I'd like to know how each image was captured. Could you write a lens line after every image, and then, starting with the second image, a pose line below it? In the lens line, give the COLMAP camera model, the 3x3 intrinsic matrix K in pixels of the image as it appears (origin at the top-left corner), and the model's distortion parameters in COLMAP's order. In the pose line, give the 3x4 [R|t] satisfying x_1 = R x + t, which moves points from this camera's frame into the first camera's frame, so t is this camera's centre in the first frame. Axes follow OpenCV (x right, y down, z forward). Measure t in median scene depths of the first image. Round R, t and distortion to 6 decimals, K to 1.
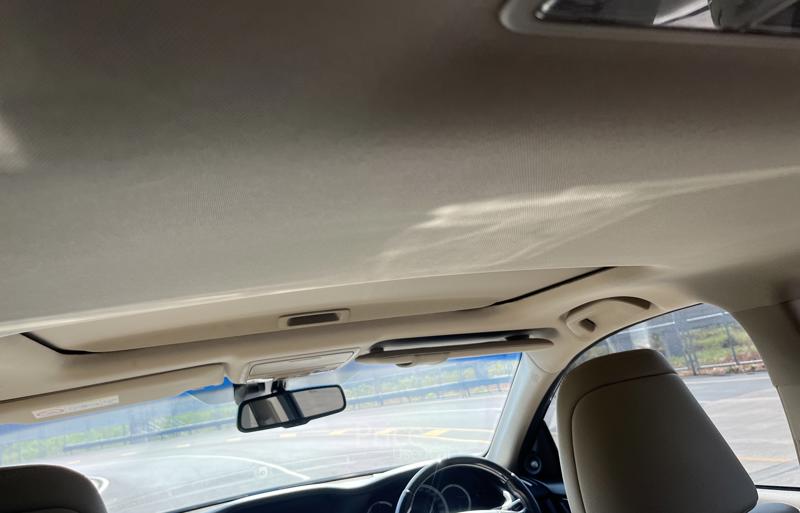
lens RADIAL K [[630.8, 0, 400.0], [0, 630.8, 256.5], [0, 0, 1]] dist [0.184827, -0.274755]
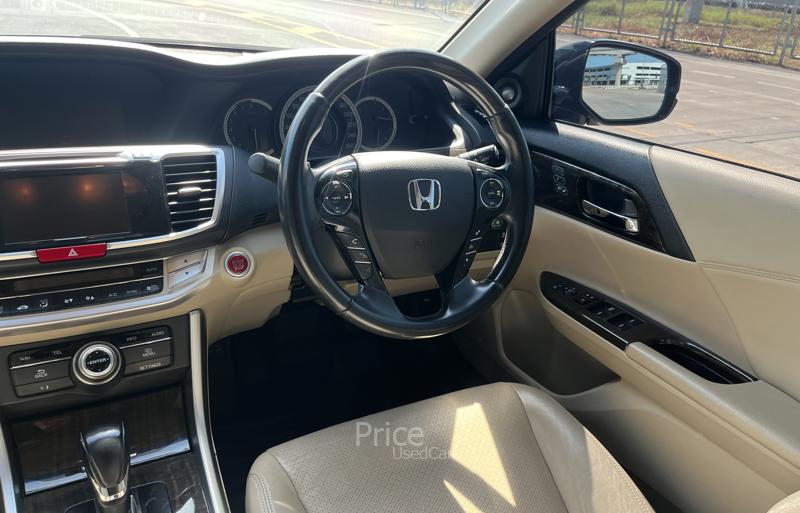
lens RADIAL K [[630.8, 0, 400.0], [0, 630.8, 256.5], [0, 0, 1]] dist [0.184827, -0.274755]
pose [[0.956033, 0.150605, 0.251634, -0.026850], [-0.265193, 0.810303, 0.522573, 0.157659], [-0.125198, -0.566328, 0.814615, 0.428185]]
